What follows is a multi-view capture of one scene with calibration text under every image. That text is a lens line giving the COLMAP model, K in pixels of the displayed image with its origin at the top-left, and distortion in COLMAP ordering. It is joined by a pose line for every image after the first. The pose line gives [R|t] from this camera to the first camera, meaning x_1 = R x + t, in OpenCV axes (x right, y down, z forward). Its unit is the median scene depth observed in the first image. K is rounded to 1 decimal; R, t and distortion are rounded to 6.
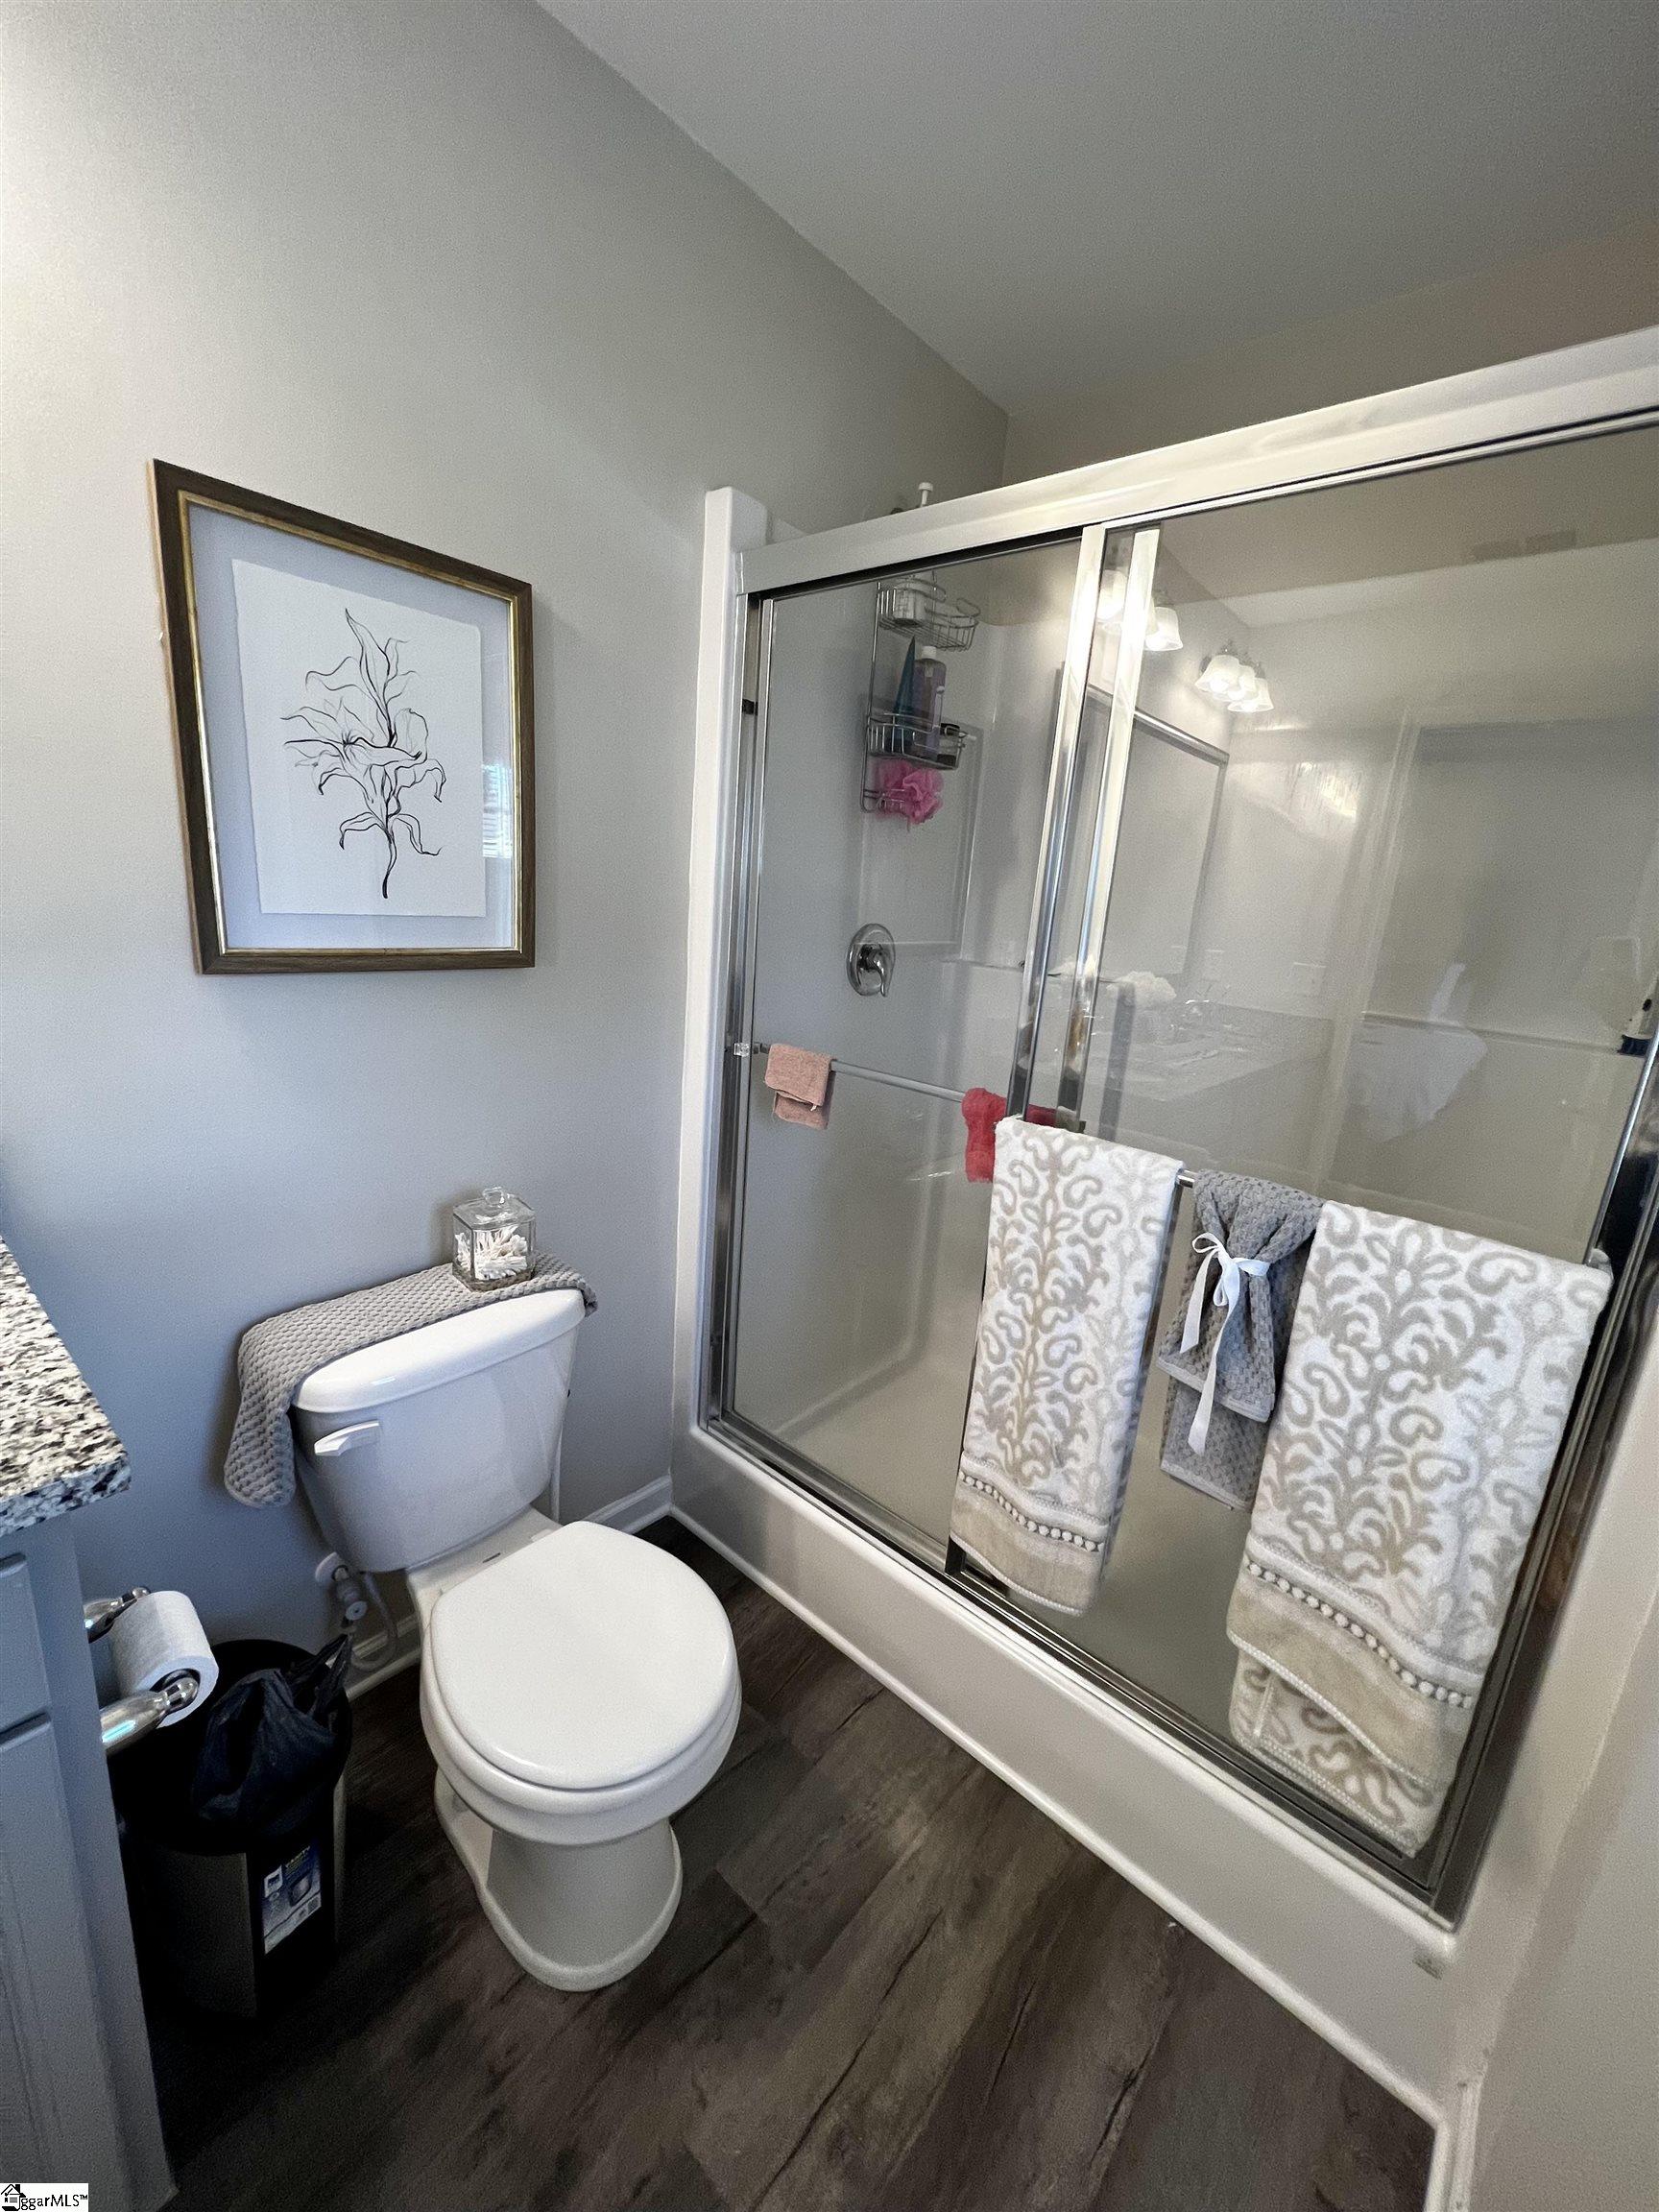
lens RADIAL K [[890.4, 0, 831.9], [0, 890.4, 1101.0], [0, 0, 1]] dist [-0.001843, 0.000506]
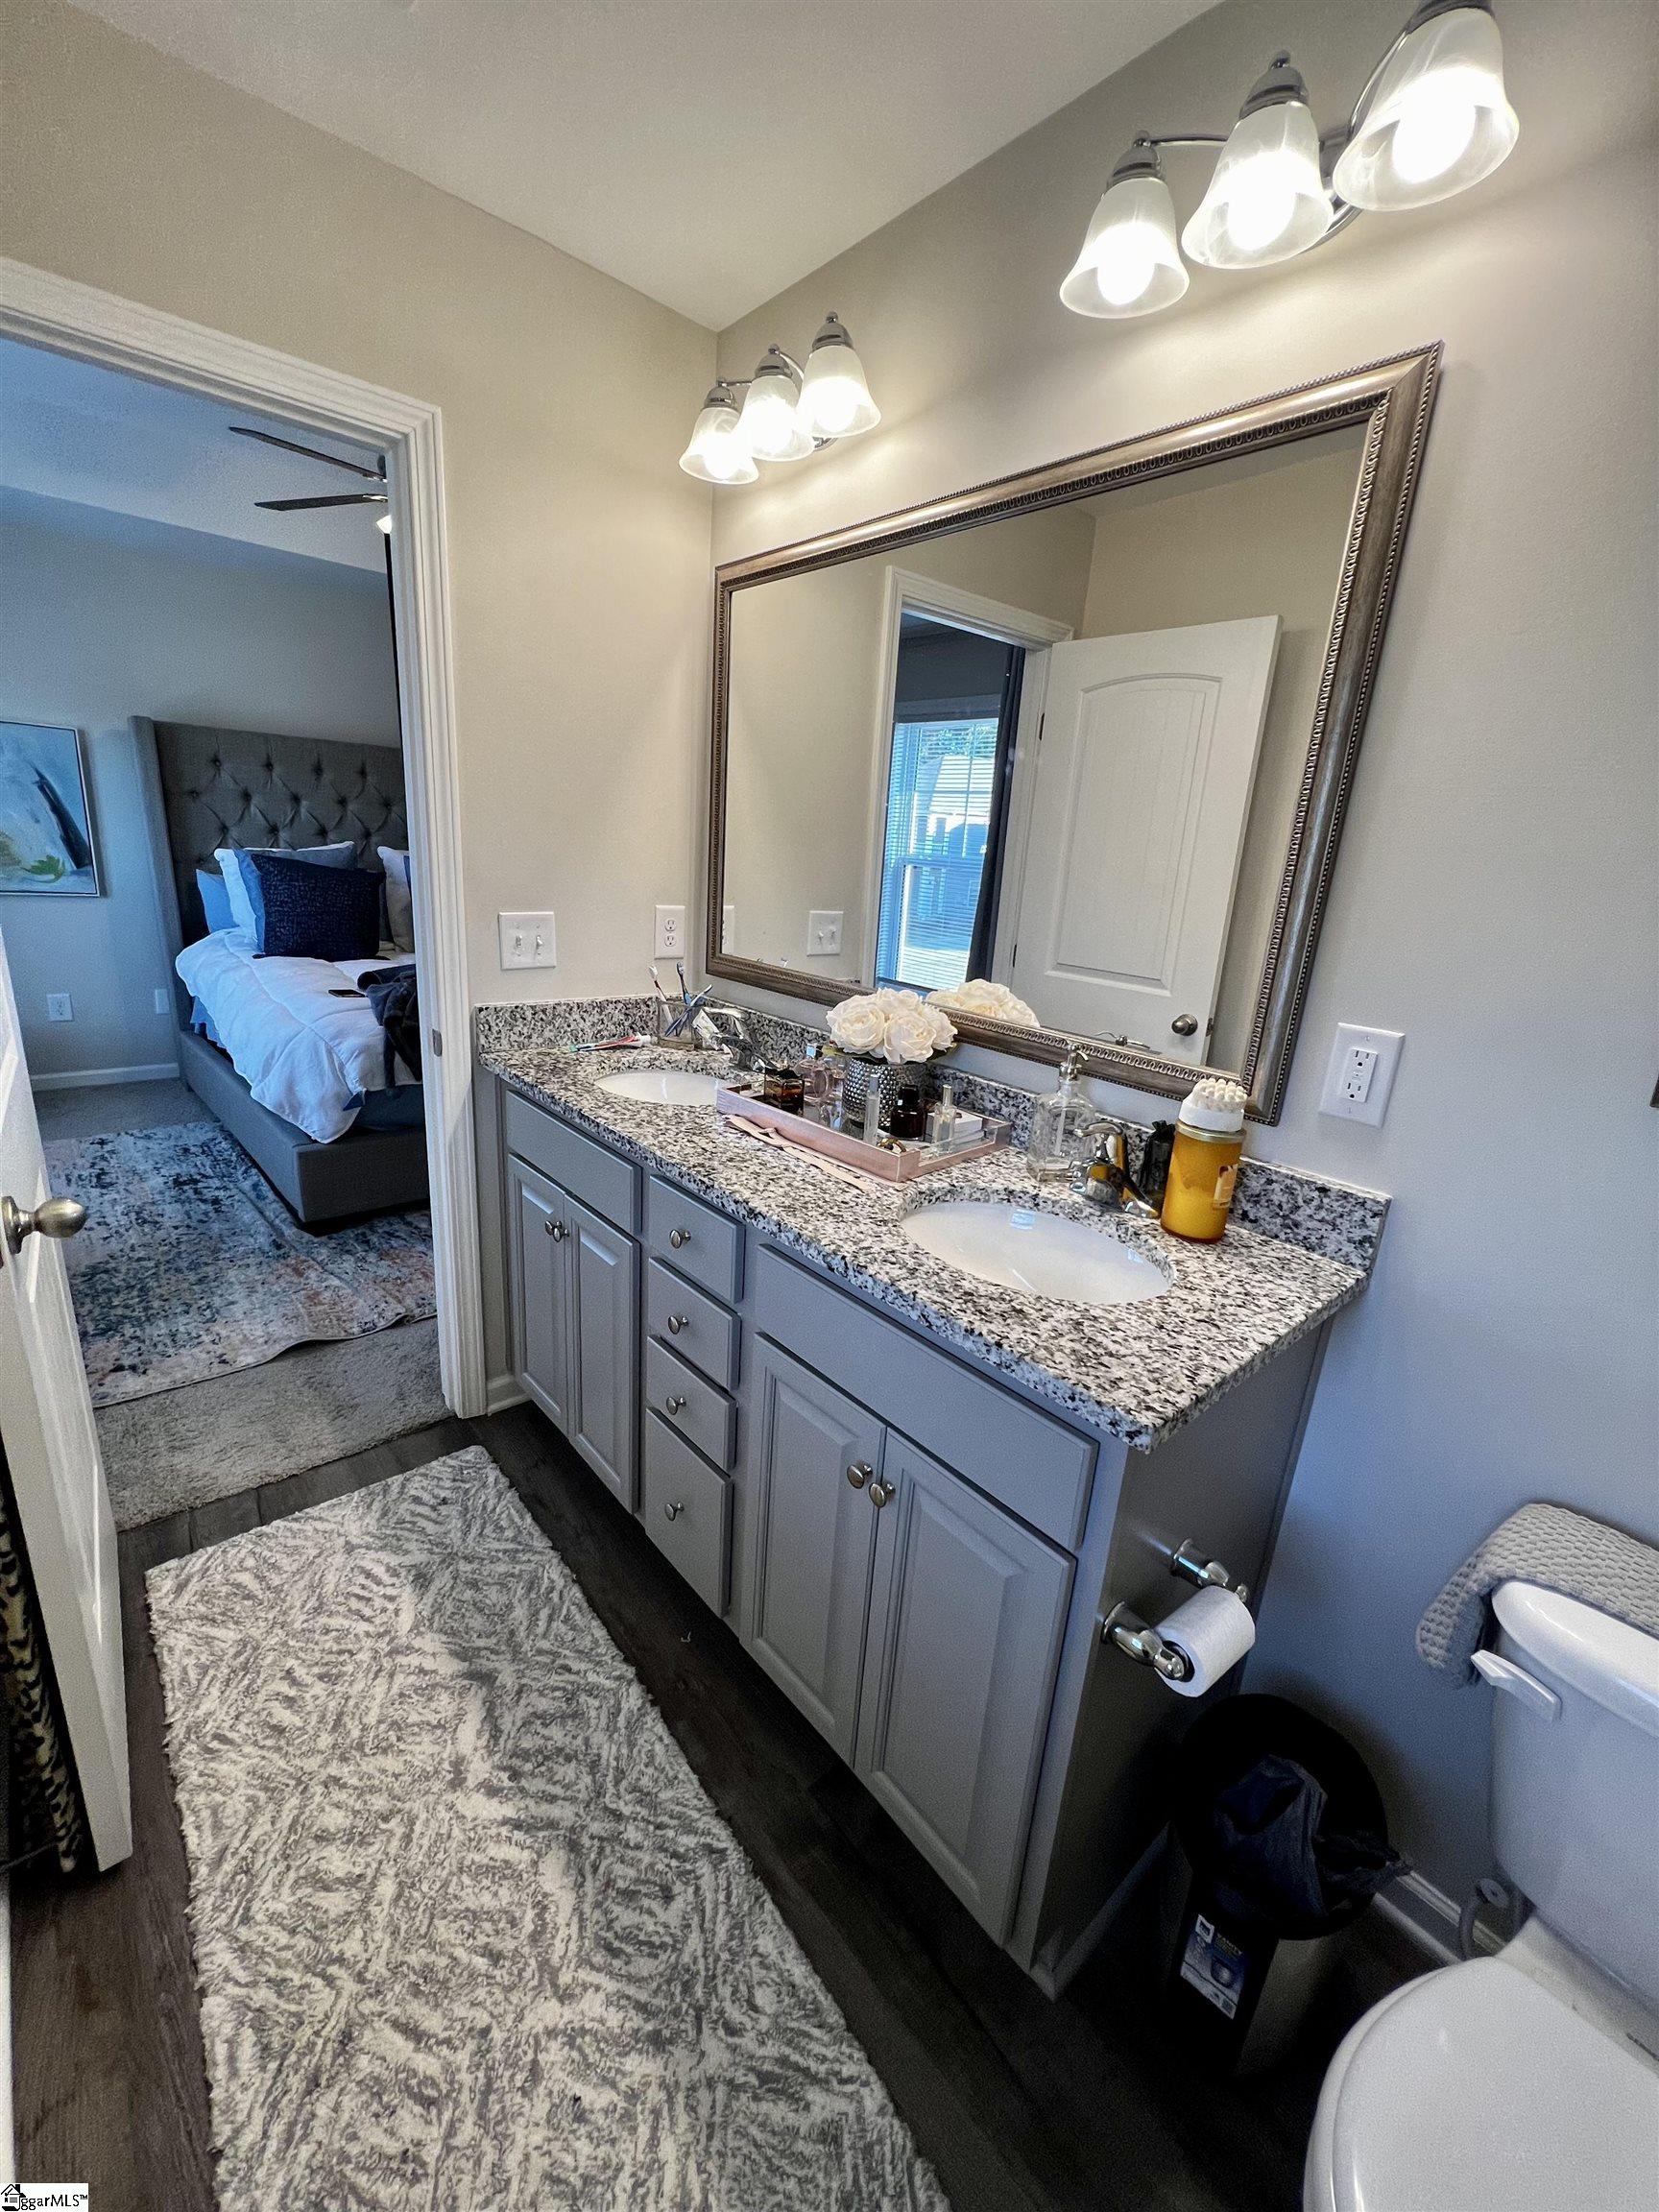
lens RADIAL K [[890.4, 0, 831.9], [0, 890.4, 1101.0], [0, 0, 1]] dist [-0.001843, 0.000506]
pose [[-0.135191, 0.191039, -0.972228, 0.243143], [-0.310305, 0.923711, 0.224654, -0.102167], [0.940975, 0.332059, -0.065597, 0.339522]]
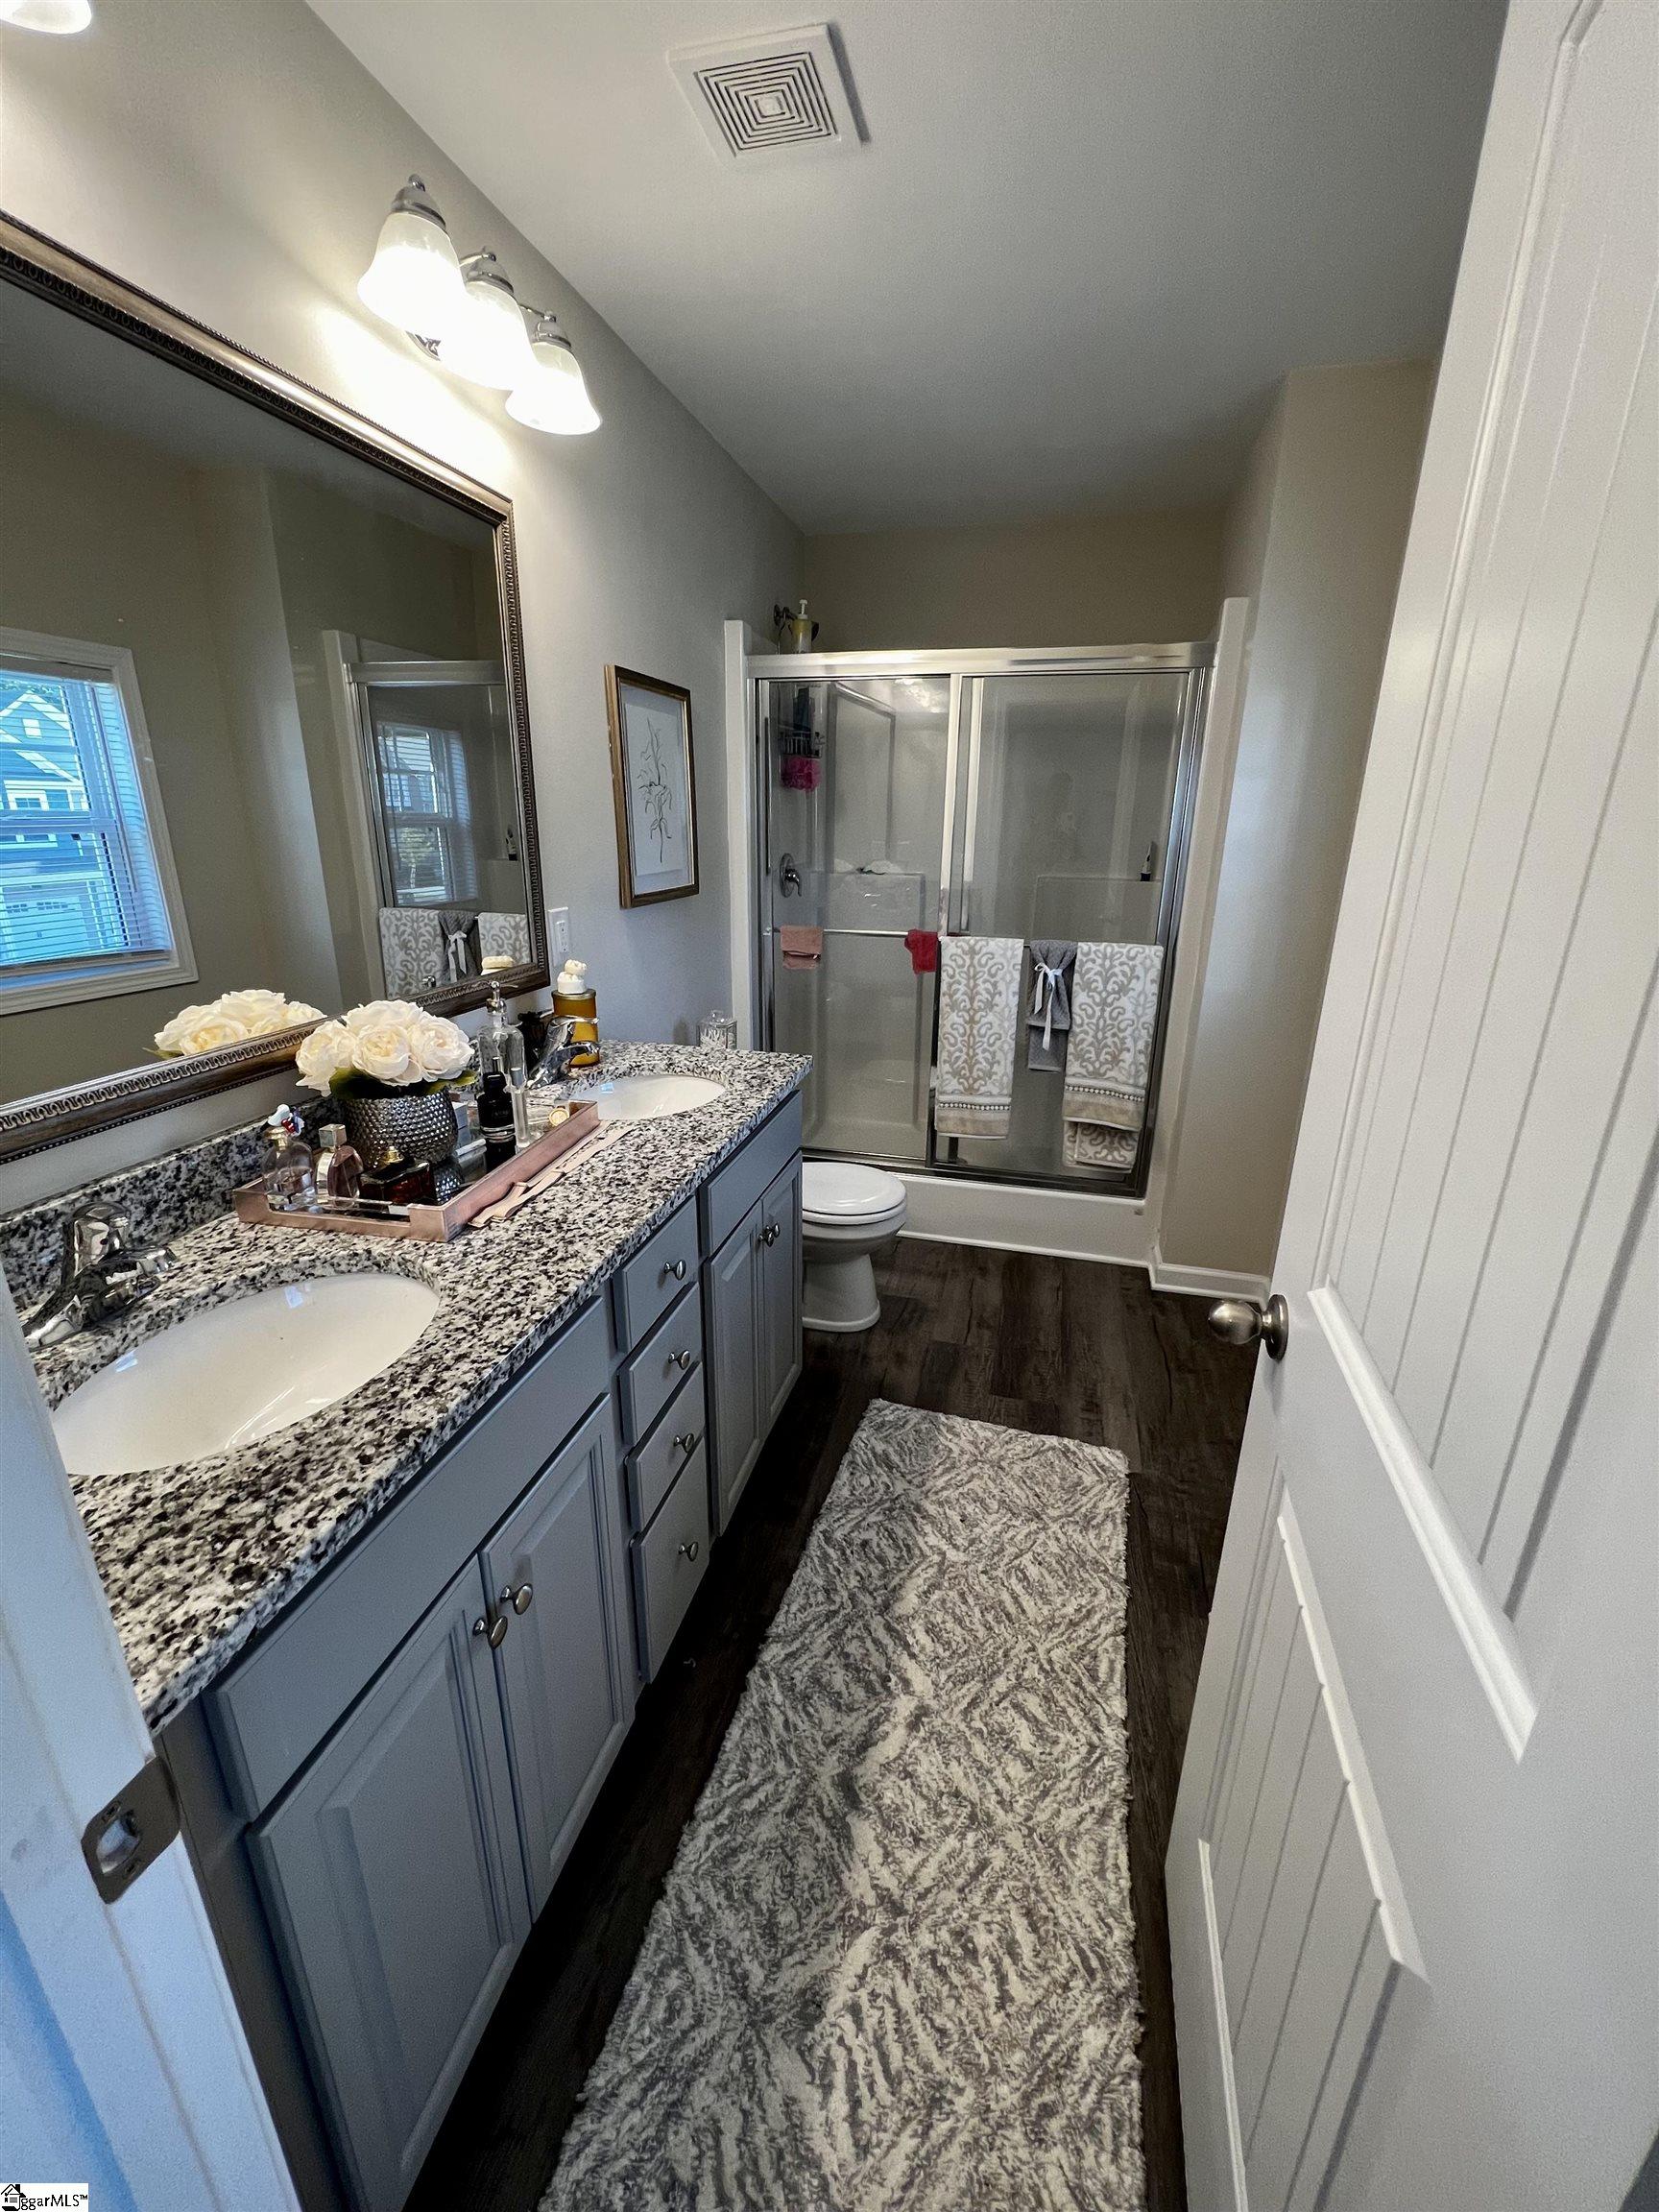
lens RADIAL K [[890.4, 0, 831.9], [0, 890.4, 1101.0], [0, 0, 1]] dist [-0.001843, 0.000506]
pose [[0.890802, -0.202607, 0.406722, -1.291232], [0.163665, 0.978076, 0.128766, 0.110952], [-0.423894, -0.048139, 0.904432, -1.138847]]
